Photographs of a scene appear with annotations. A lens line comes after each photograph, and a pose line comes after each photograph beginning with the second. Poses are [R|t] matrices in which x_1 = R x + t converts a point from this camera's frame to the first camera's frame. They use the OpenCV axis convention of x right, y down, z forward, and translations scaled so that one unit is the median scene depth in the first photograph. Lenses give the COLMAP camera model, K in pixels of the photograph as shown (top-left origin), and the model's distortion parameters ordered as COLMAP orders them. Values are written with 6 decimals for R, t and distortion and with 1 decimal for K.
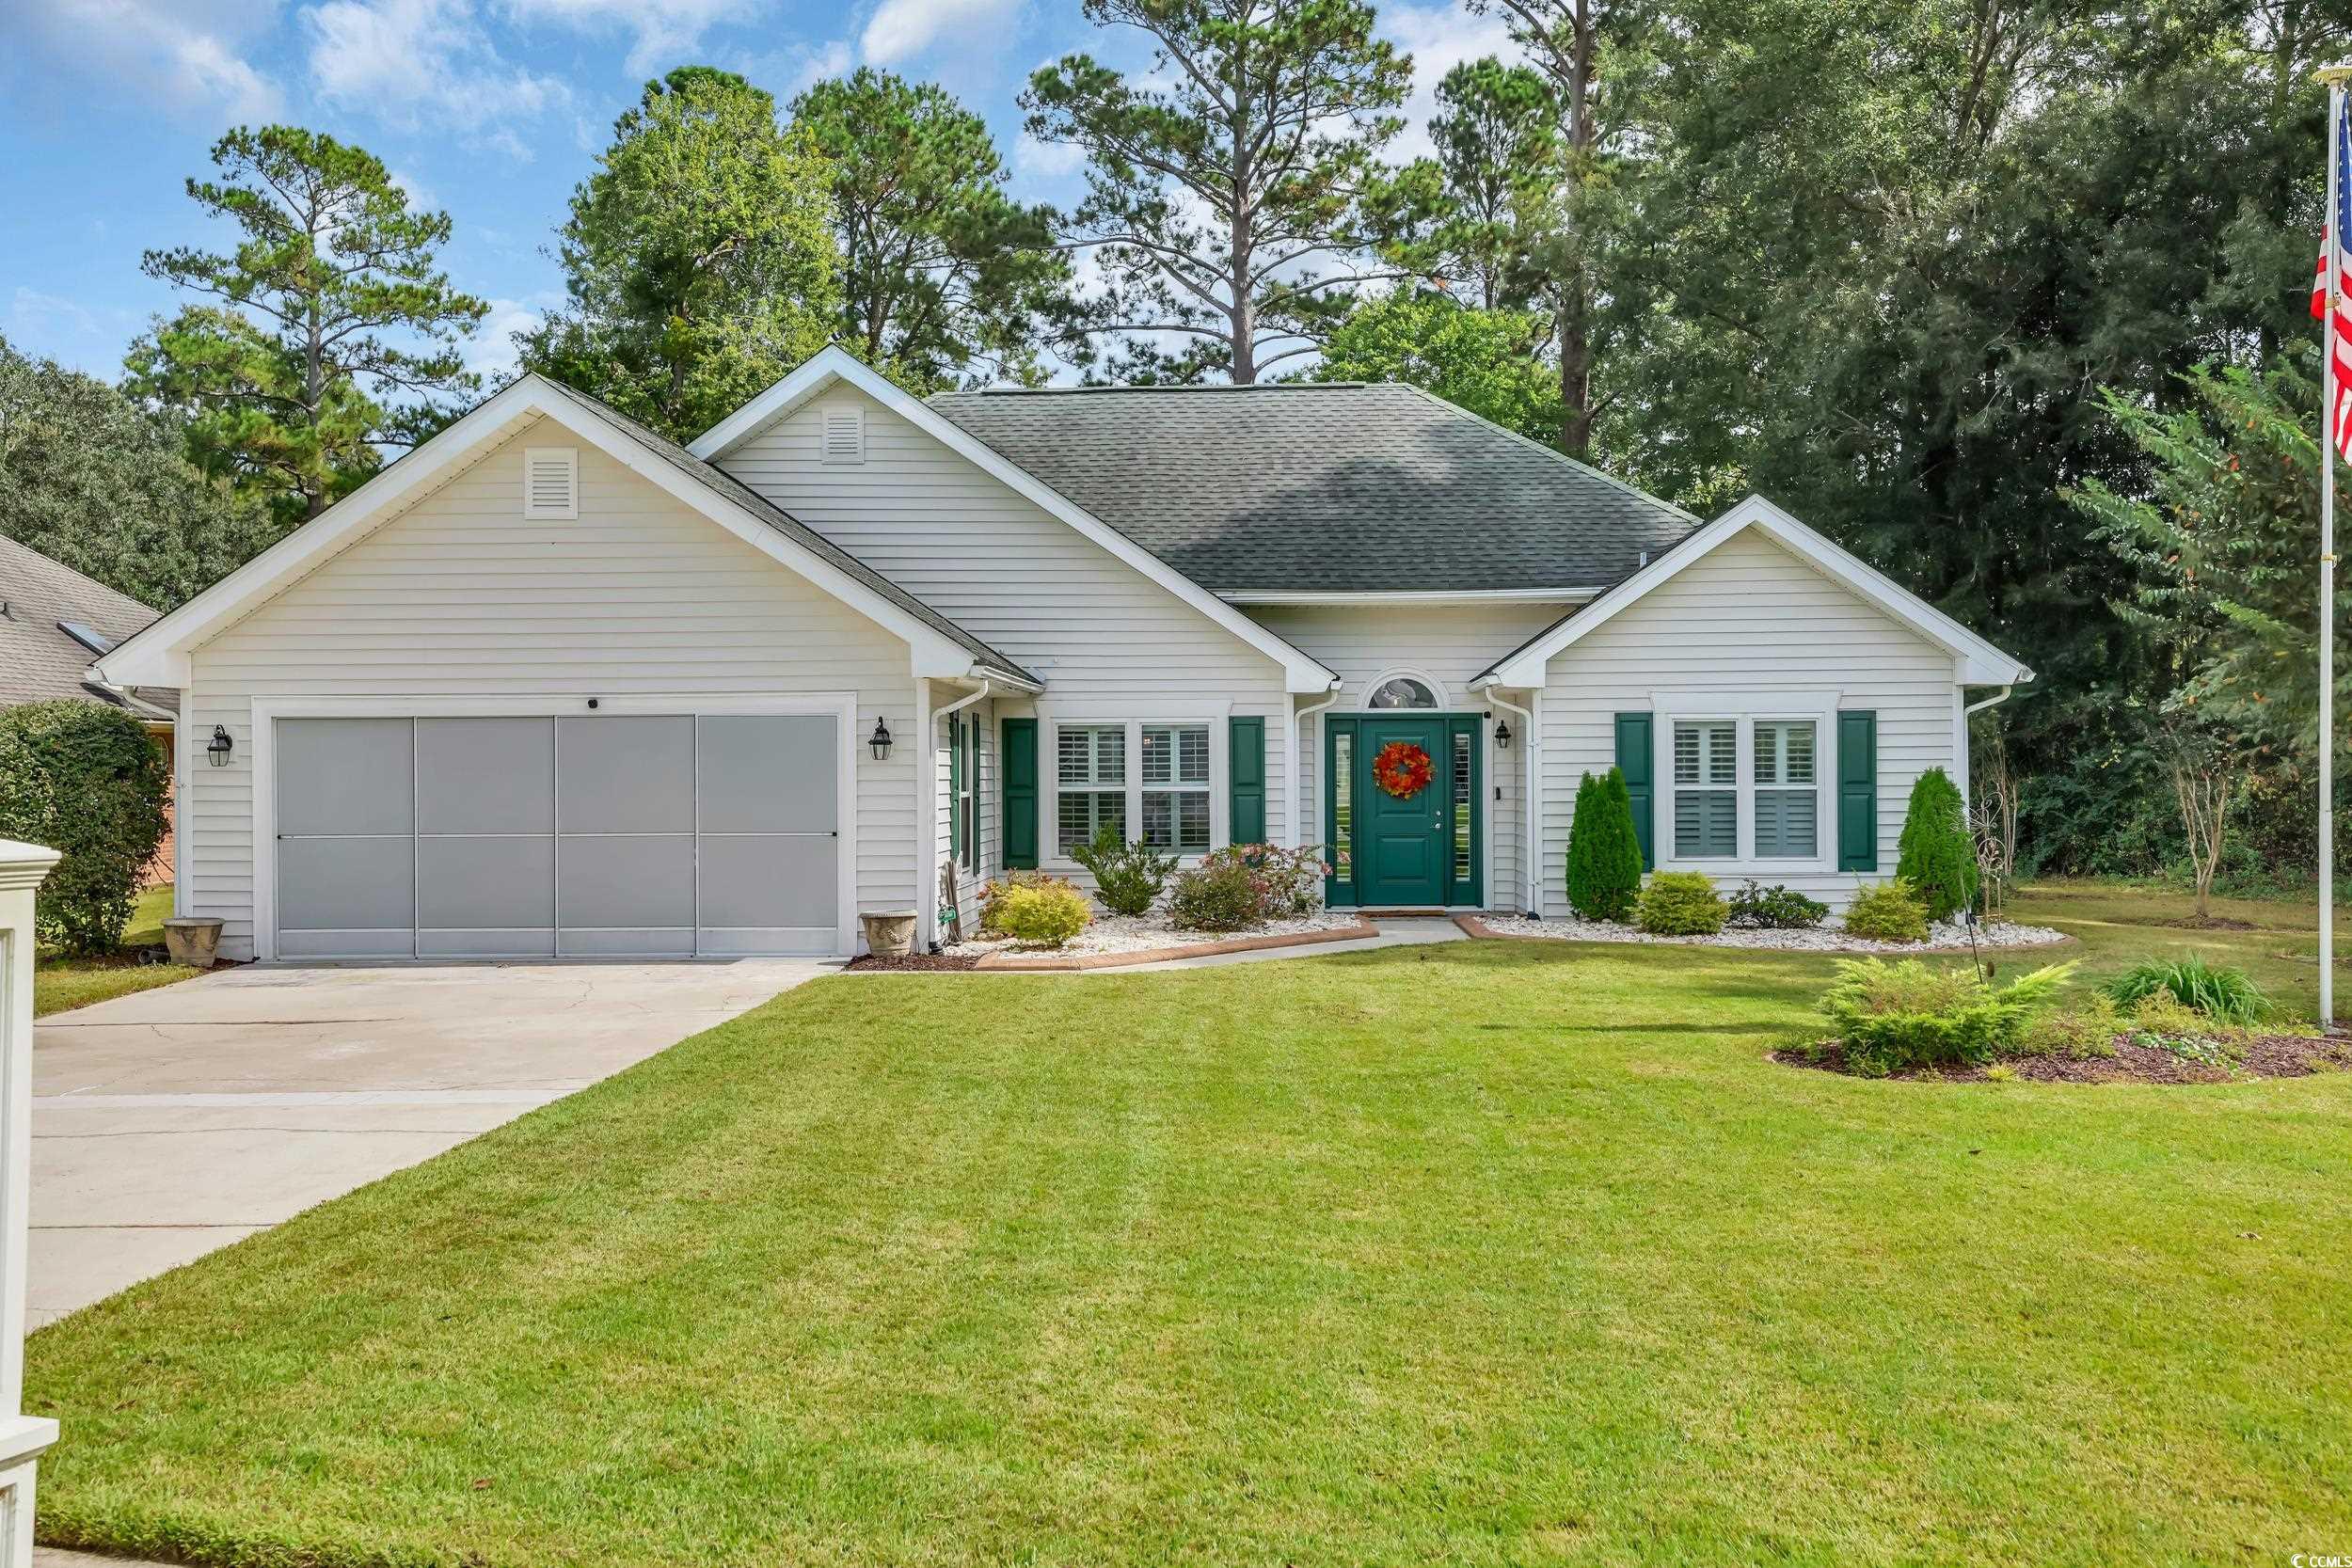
lens RADIAL K [[2078.9, 0, 1176.0], [0, 2078.9, 784.0], [0, 0, 1]] dist [0.004926, 0.123700]
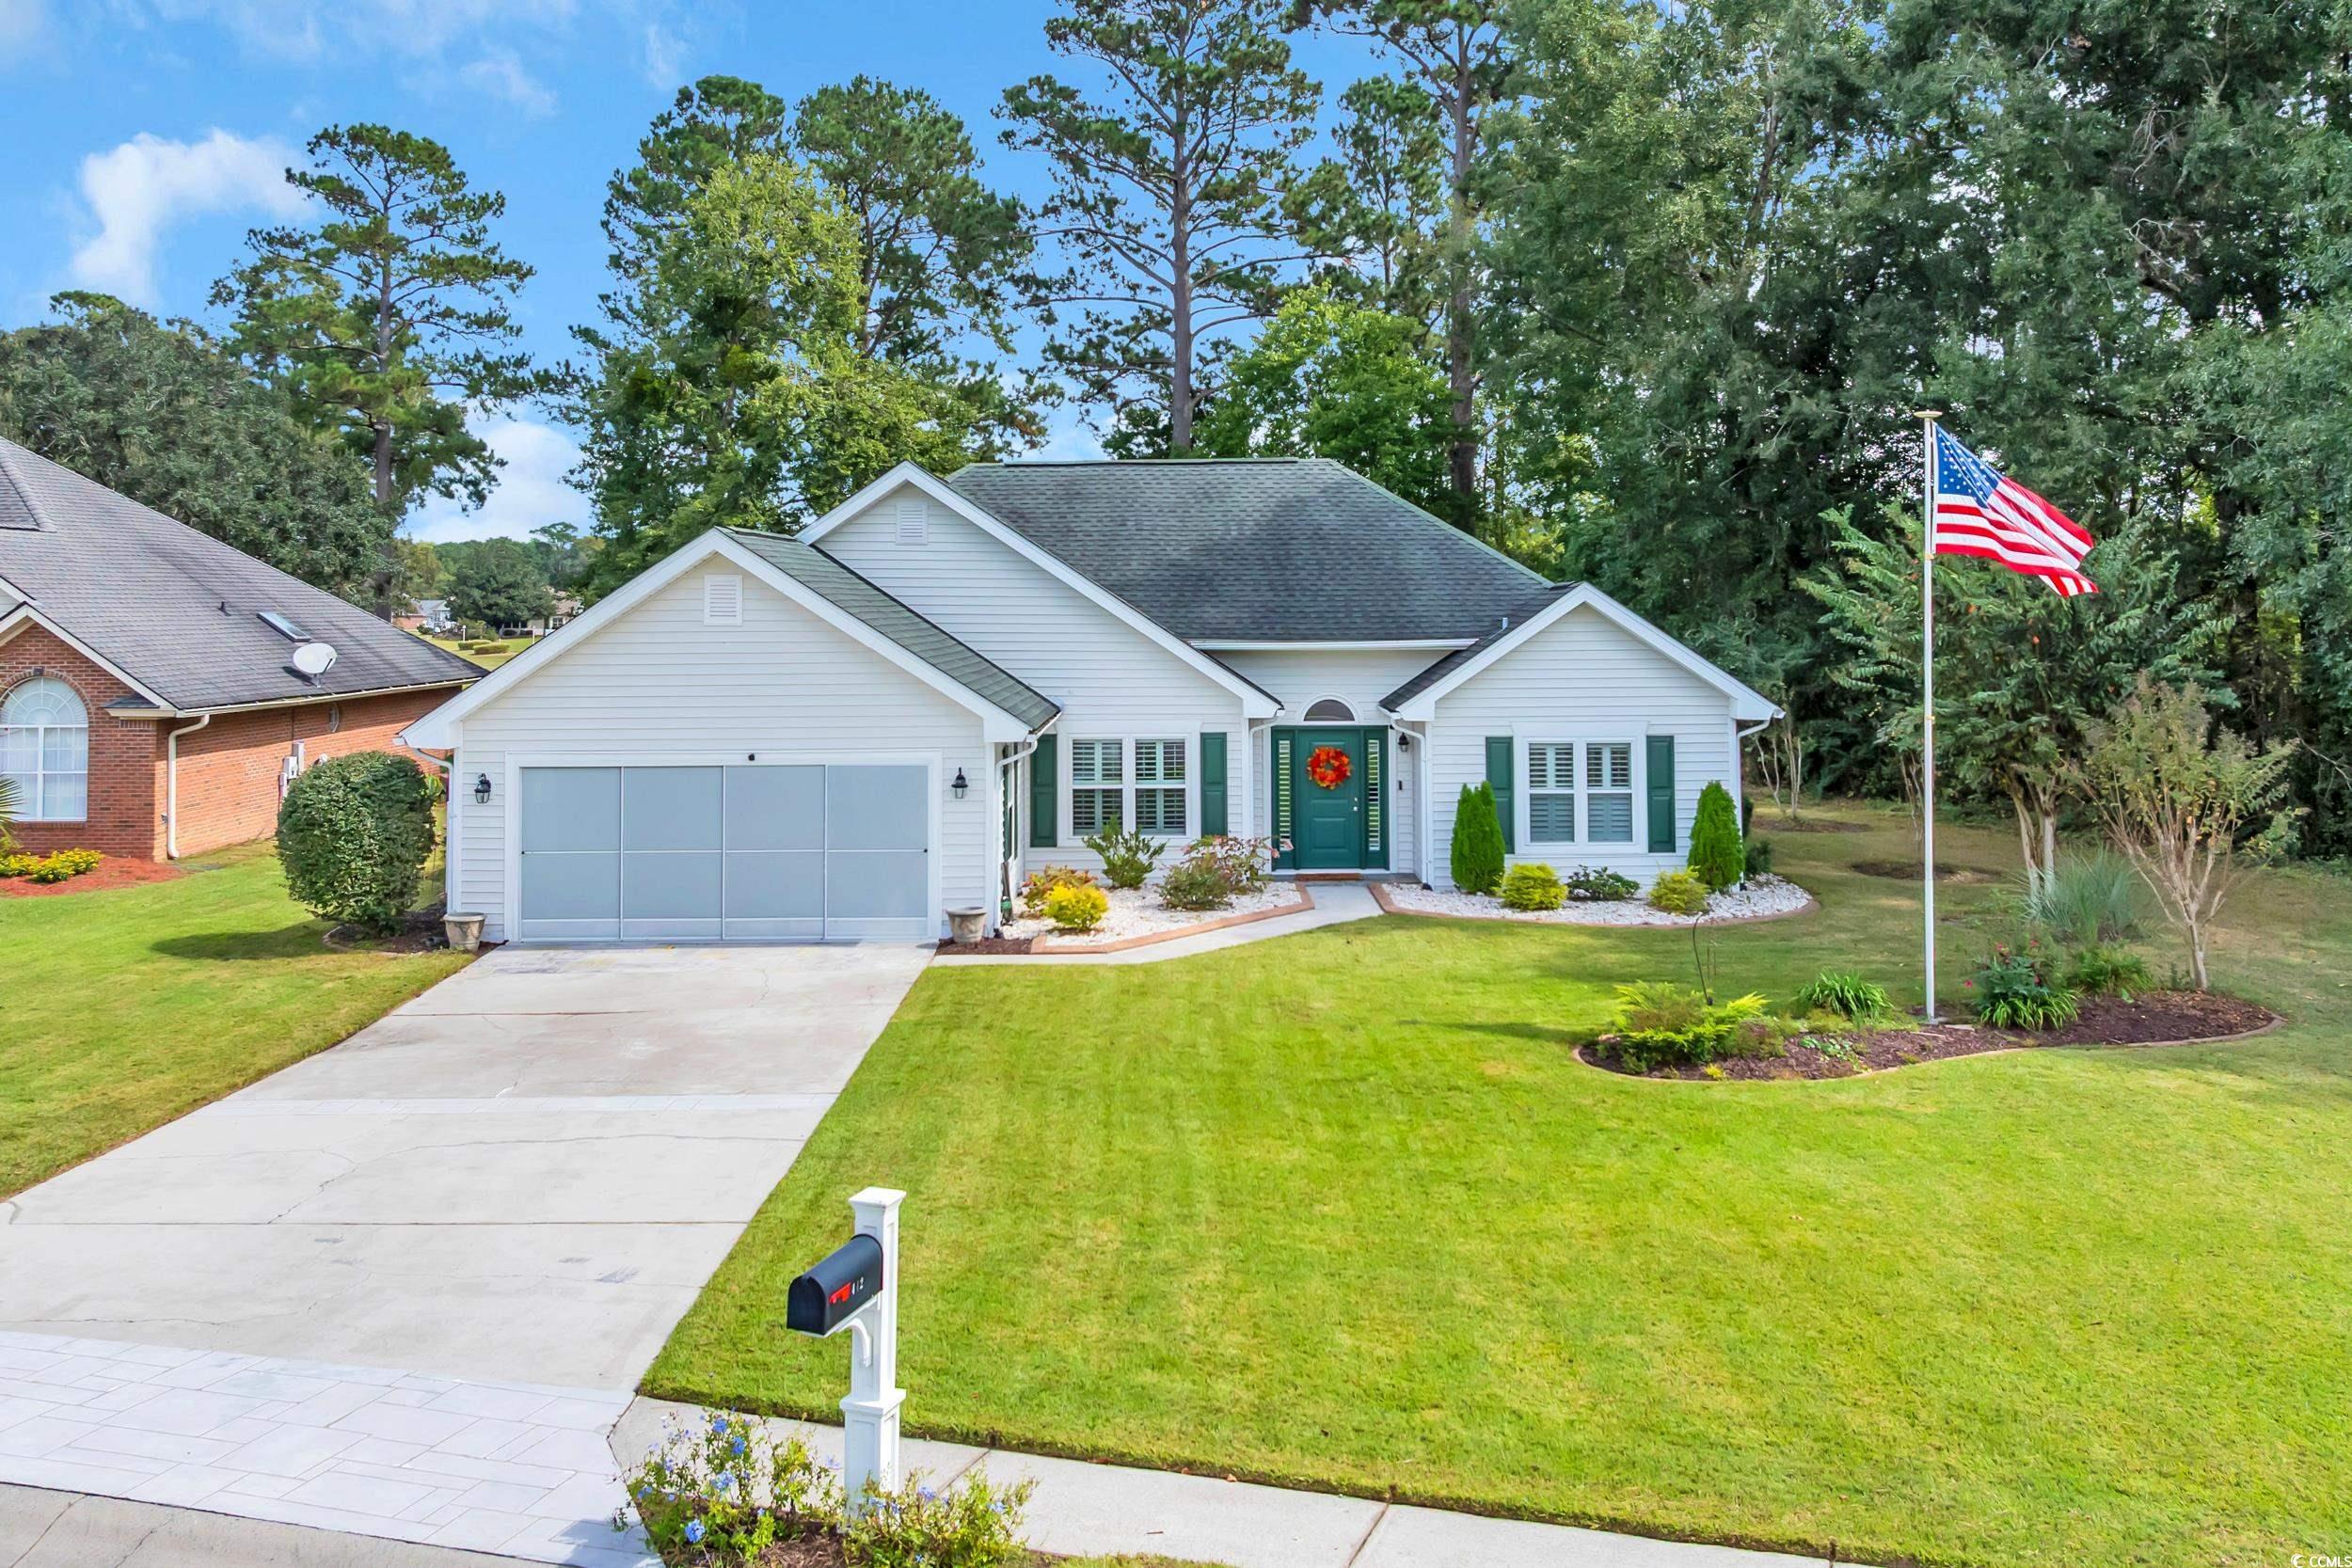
lens RADIAL K [[1853.1, 0, 1174.1], [0, 1853.1, 575.8], [0, 0, 1]] dist [-0.011908, -0.004061]
pose [[0.999444, -0.001415, 0.033318, -0.030786], [0.002651, 0.999308, -0.037088, -0.088876], [-0.033243, 0.037156, 0.998756, -0.195219]]
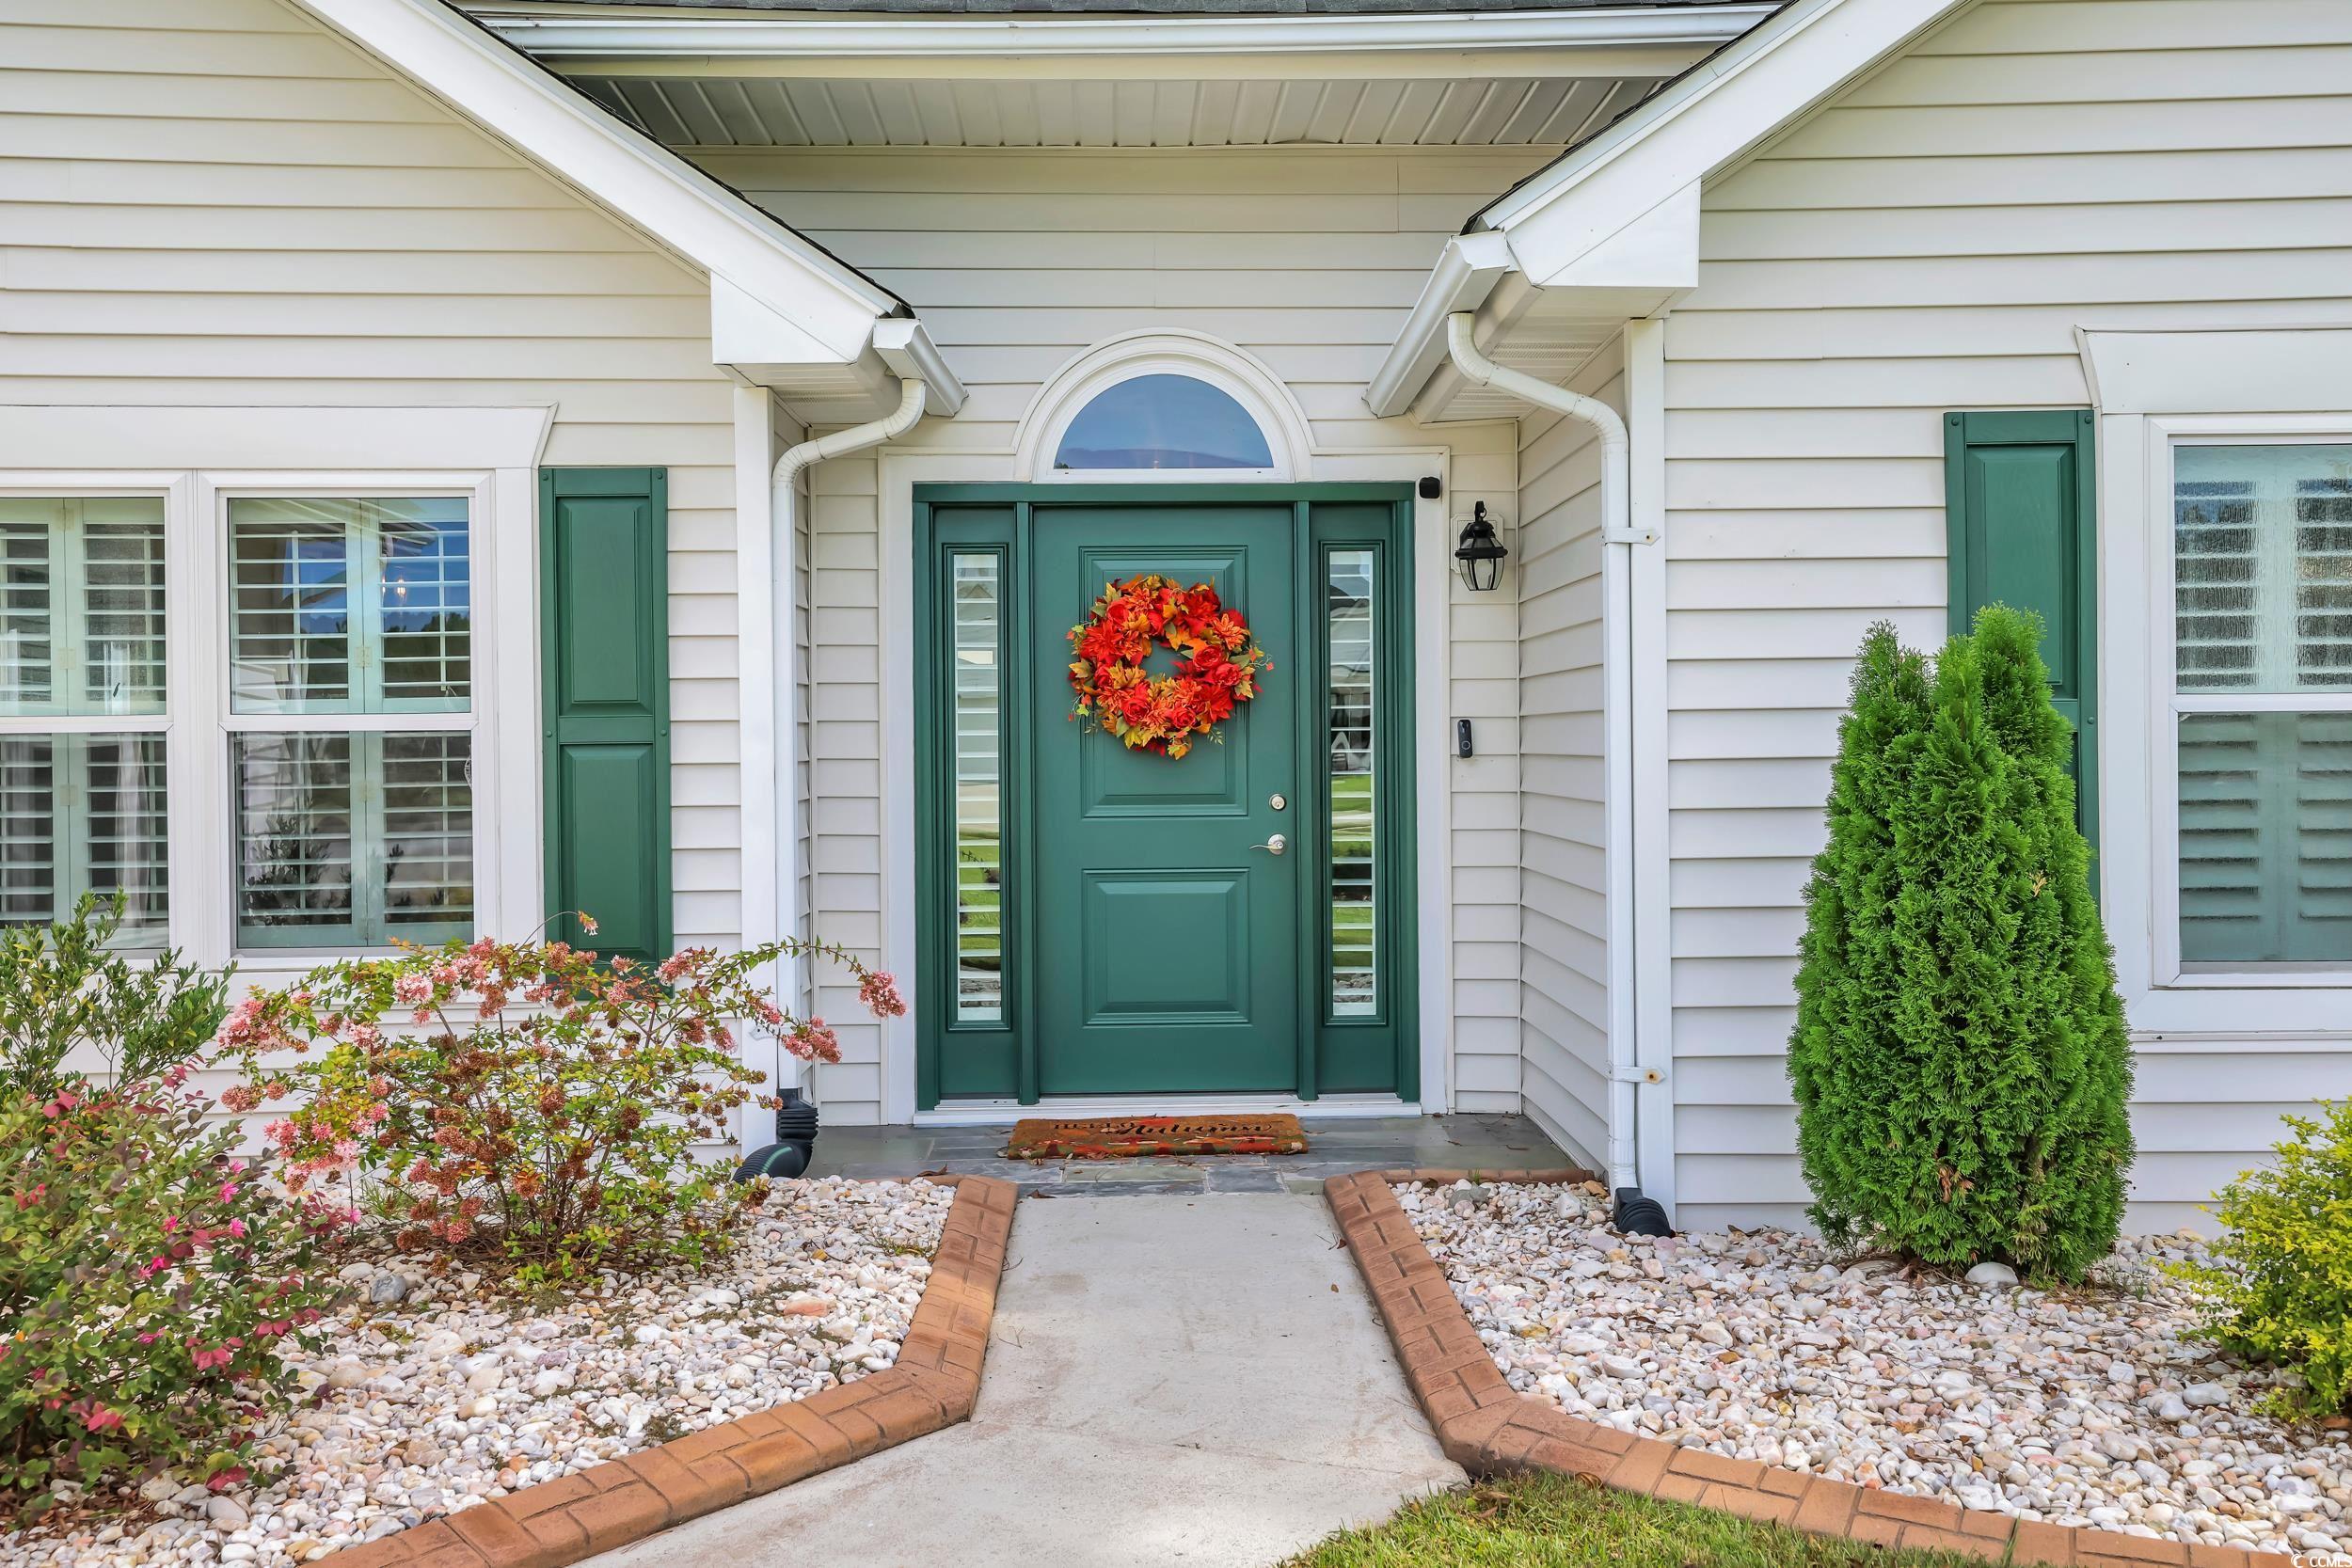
lens RADIAL K [[2340.0, 0, 1177.7], [0, 2340.0, 745.3], [0, 0, 1]] dist [-0.003636, -0.001484]
pose [[0.997087, -0.005116, 0.076096, 0.087495], [0.005661, 0.999960, -0.006948, 0.008065], [-0.076057, 0.007359, 0.997076, 0.672396]]
